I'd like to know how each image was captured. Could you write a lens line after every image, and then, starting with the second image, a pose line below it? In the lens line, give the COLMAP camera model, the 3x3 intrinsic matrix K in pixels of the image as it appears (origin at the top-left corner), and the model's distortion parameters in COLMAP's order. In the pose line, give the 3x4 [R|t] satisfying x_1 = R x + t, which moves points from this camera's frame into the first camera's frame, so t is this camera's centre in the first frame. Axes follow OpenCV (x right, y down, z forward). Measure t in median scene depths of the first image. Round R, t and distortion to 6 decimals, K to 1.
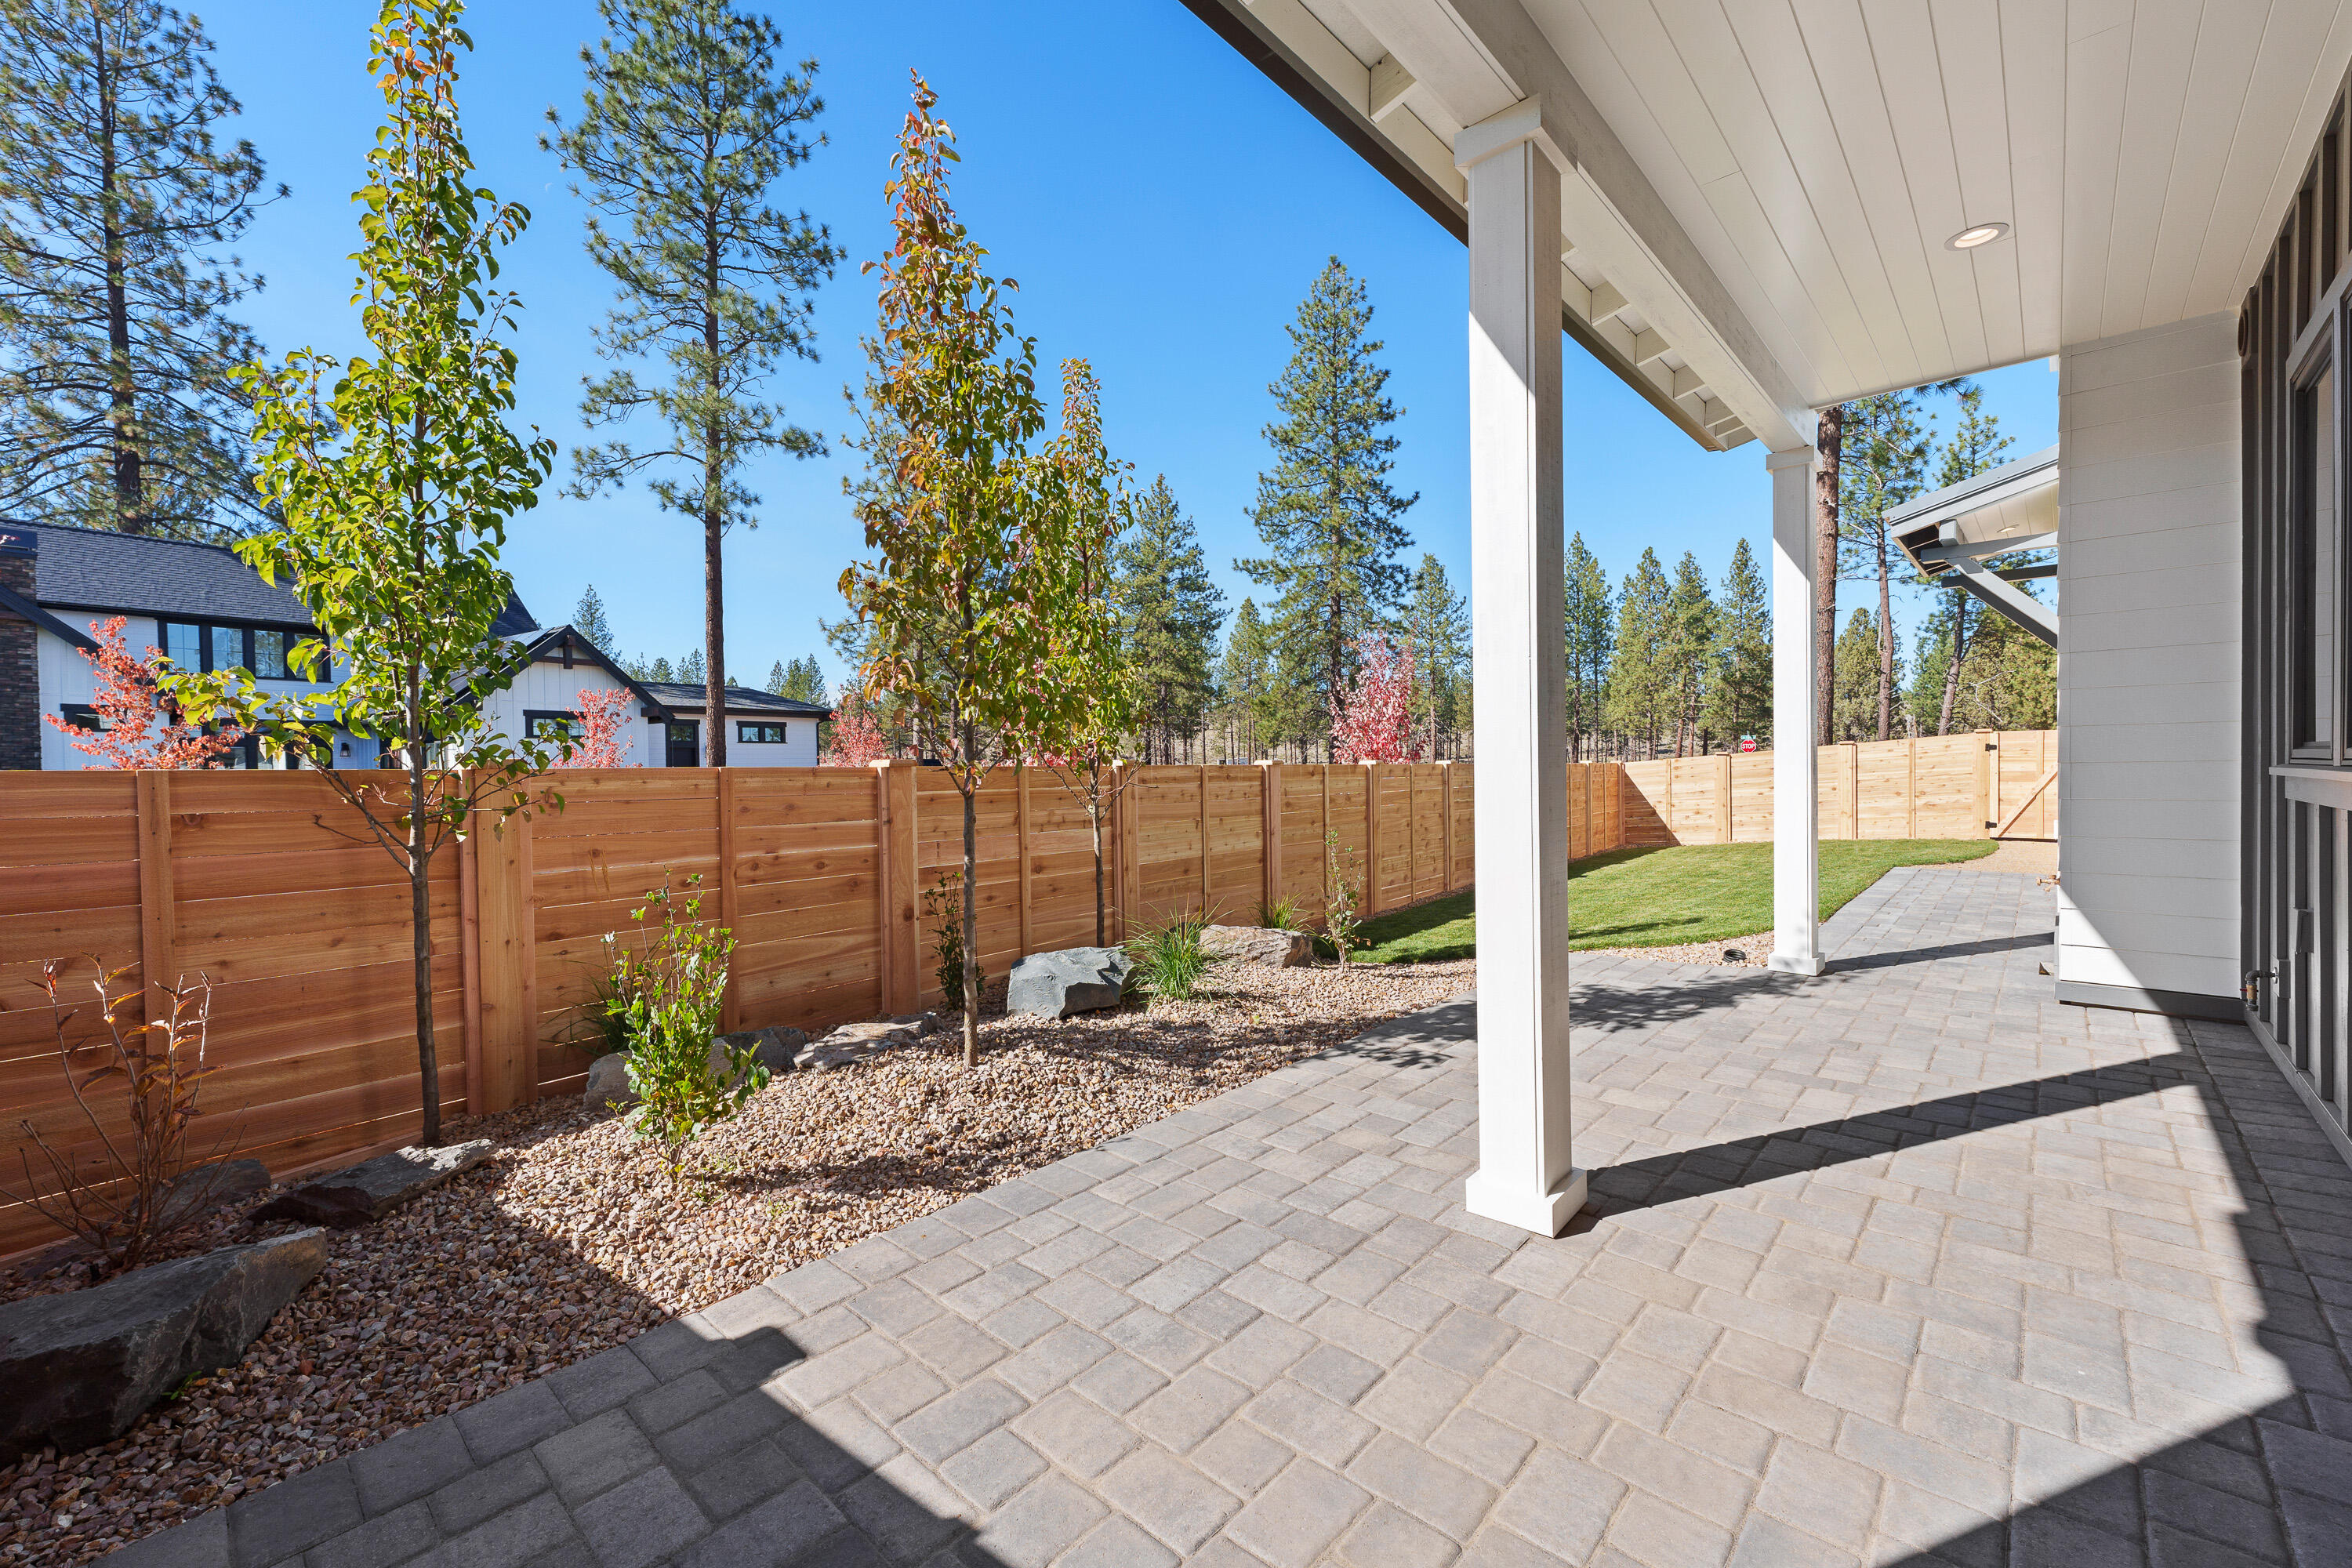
lens RADIAL K [[955.8, 0, 1166.9], [0, 955.8, 788.4], [0, 0, 1]] dist [0.004938, 0.000669]
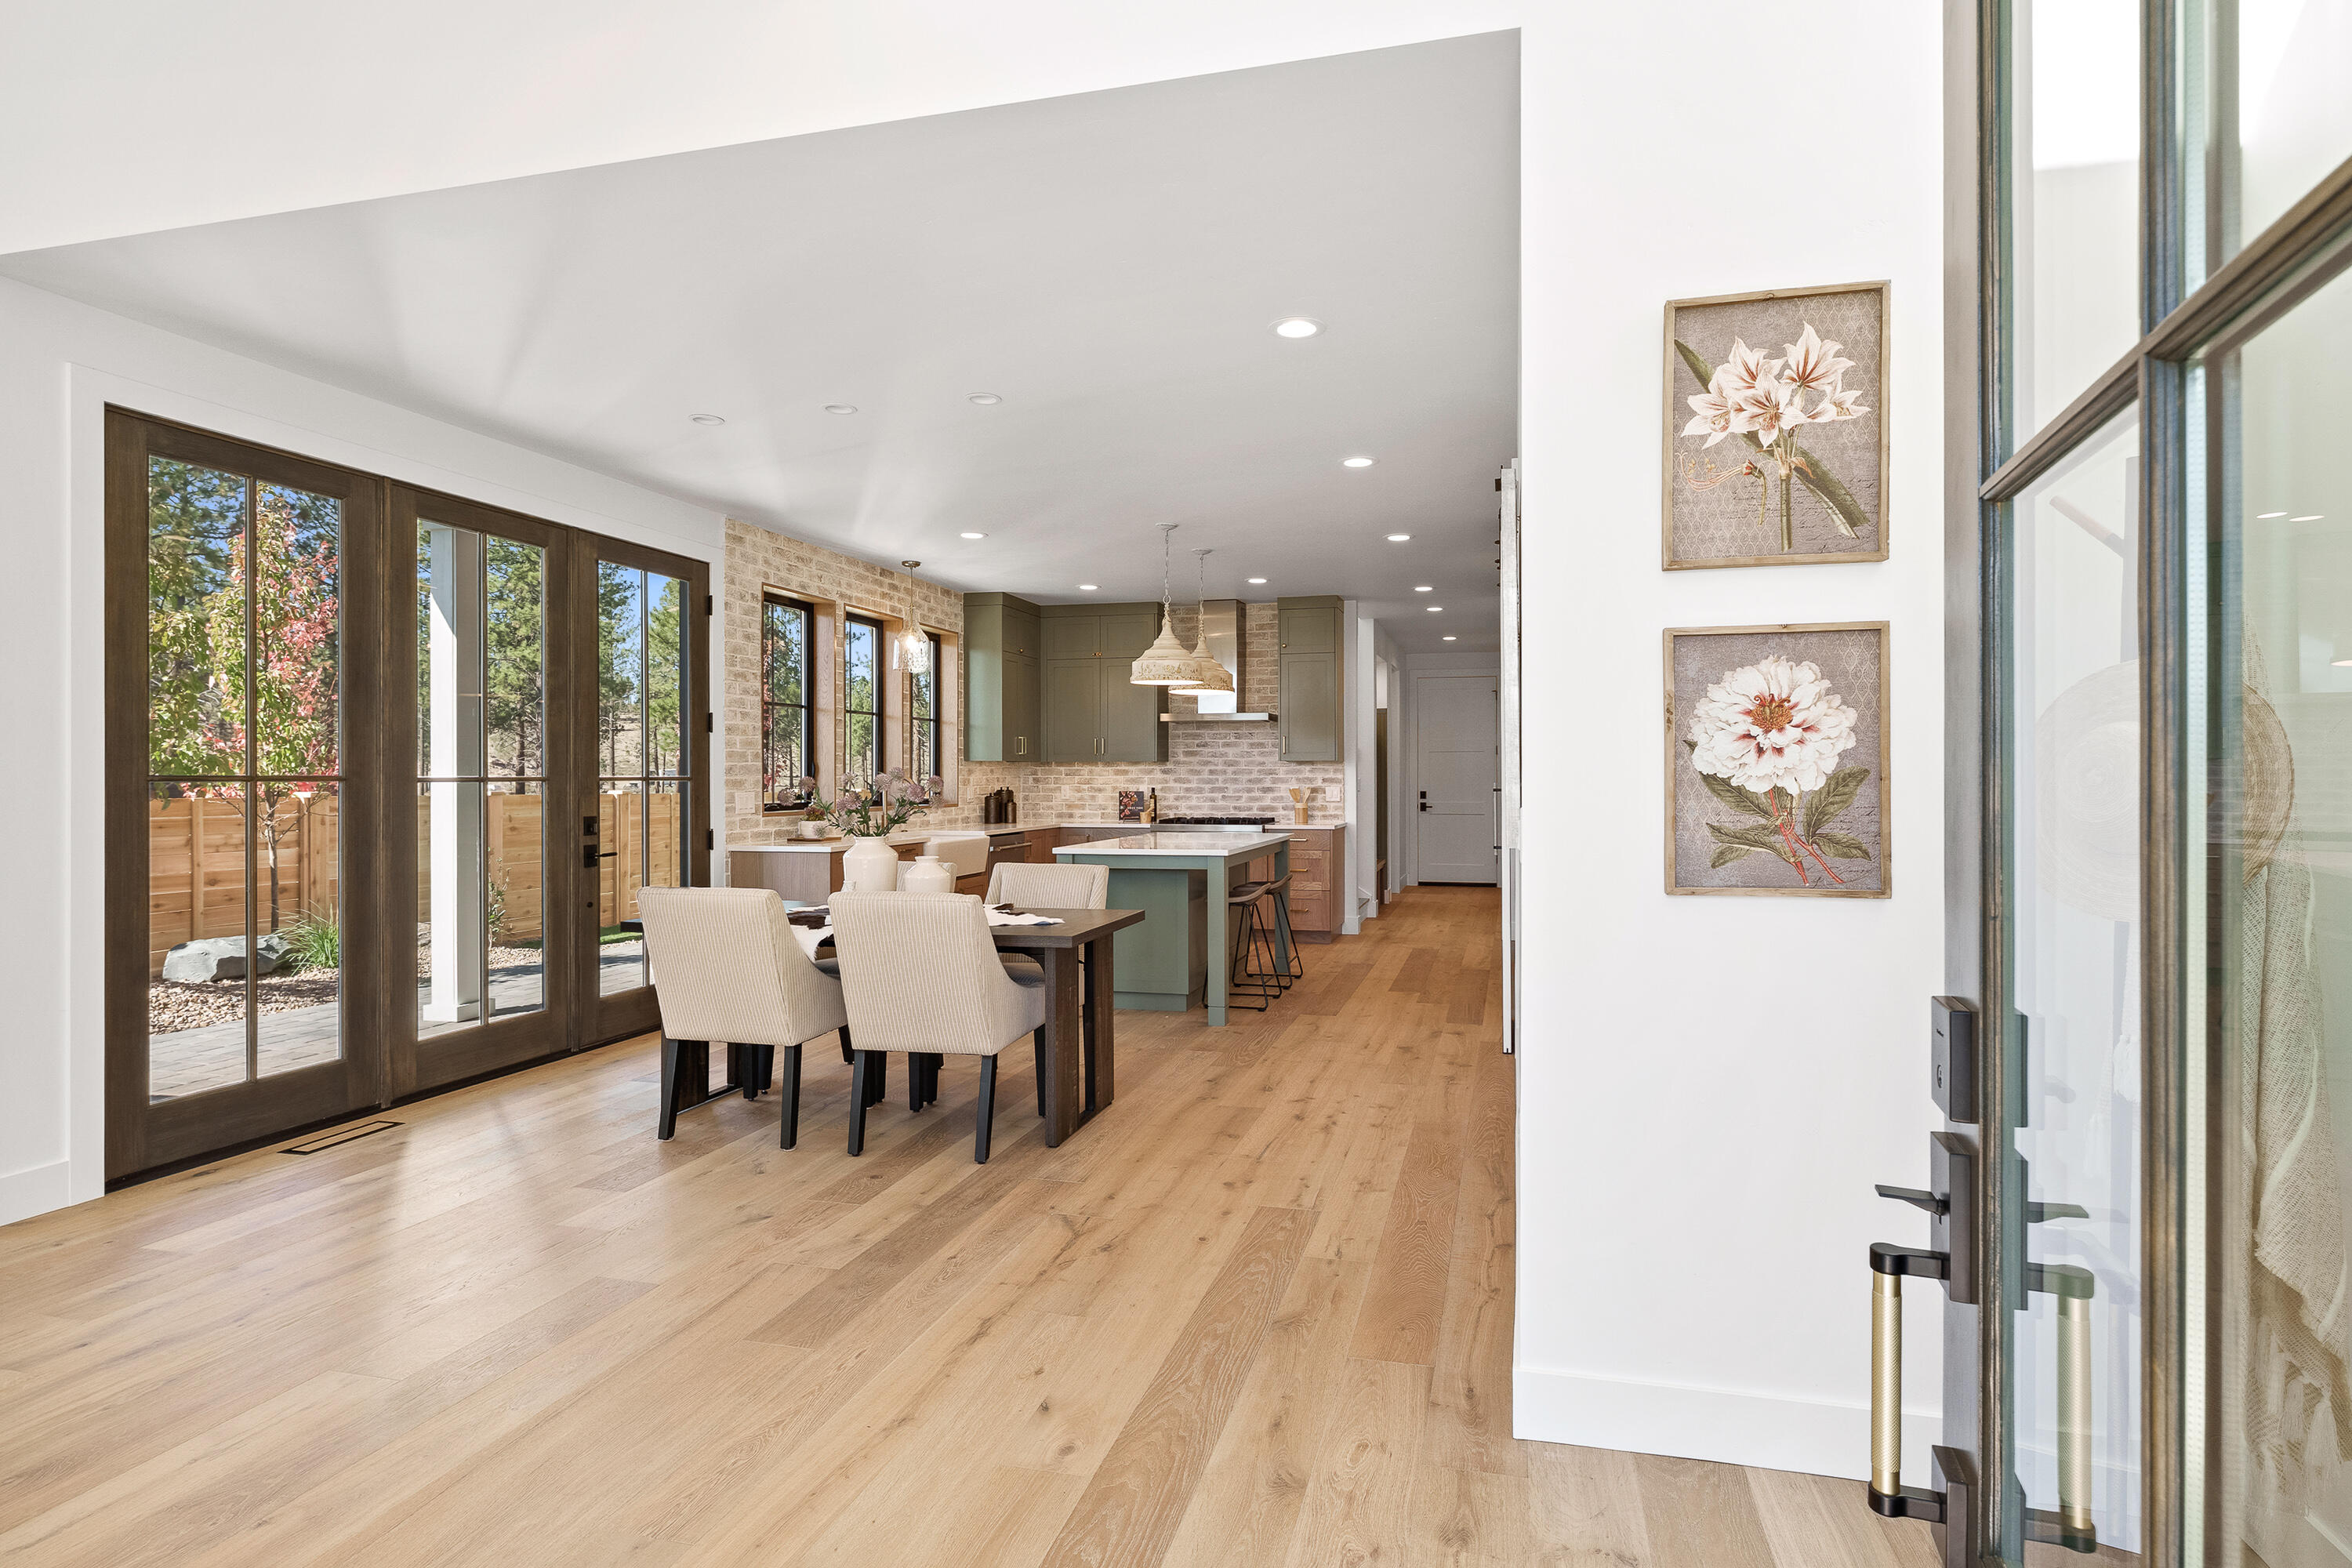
lens RADIAL K [[1183.3, 0, 1228.4], [0, 1183.3, 774.7], [0, 0, 1]] dist [0.003824, 0.001121]
pose [[0.875844, 0.018615, 0.482236, 0.034838], [-0.004427, 0.999524, -0.030543, -0.001676], [-0.482575, 0.024616, 0.875509, -0.125403]]
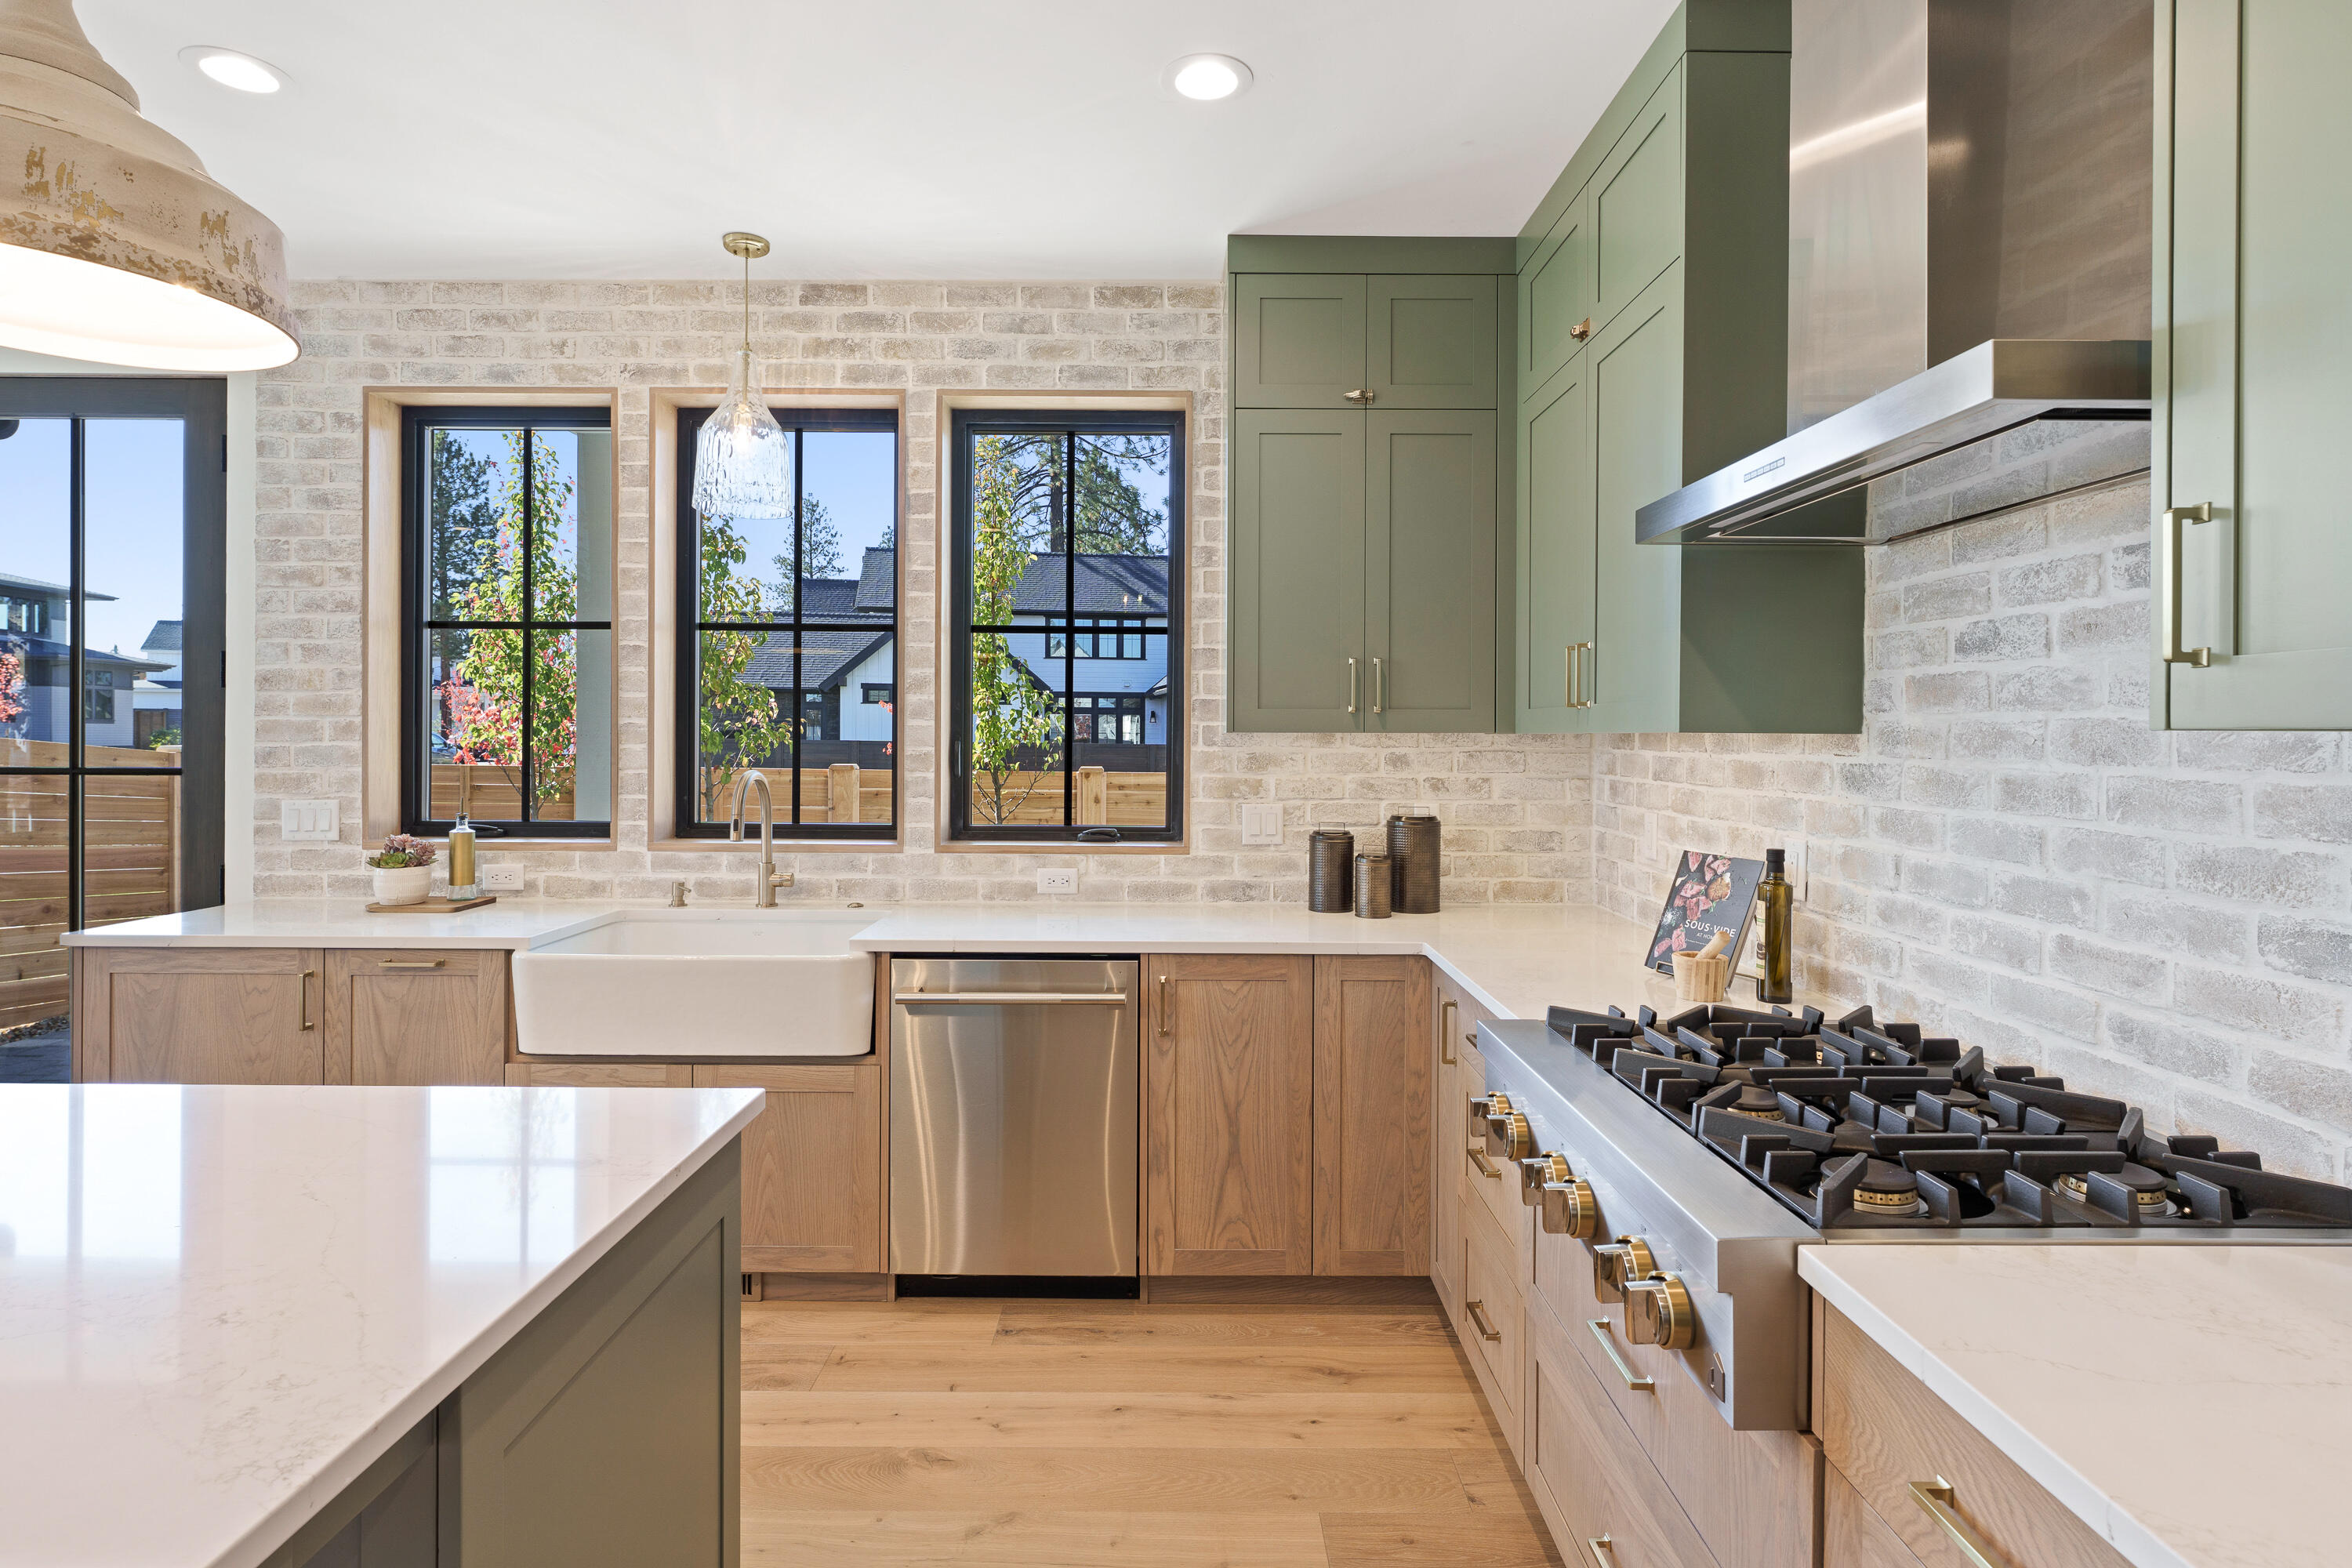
lens RADIAL K [[1183.3, 0, 1162.4], [0, 1183.3, 744.1], [0, 0, 1]] dist [0.003824, 0.001121]
pose [[0.675234, 0.027306, -0.737098, 0.147321], [-0.034728, 0.999383, 0.005209, -0.009645], [0.736786, 0.022080, 0.675765, 0.021635]]
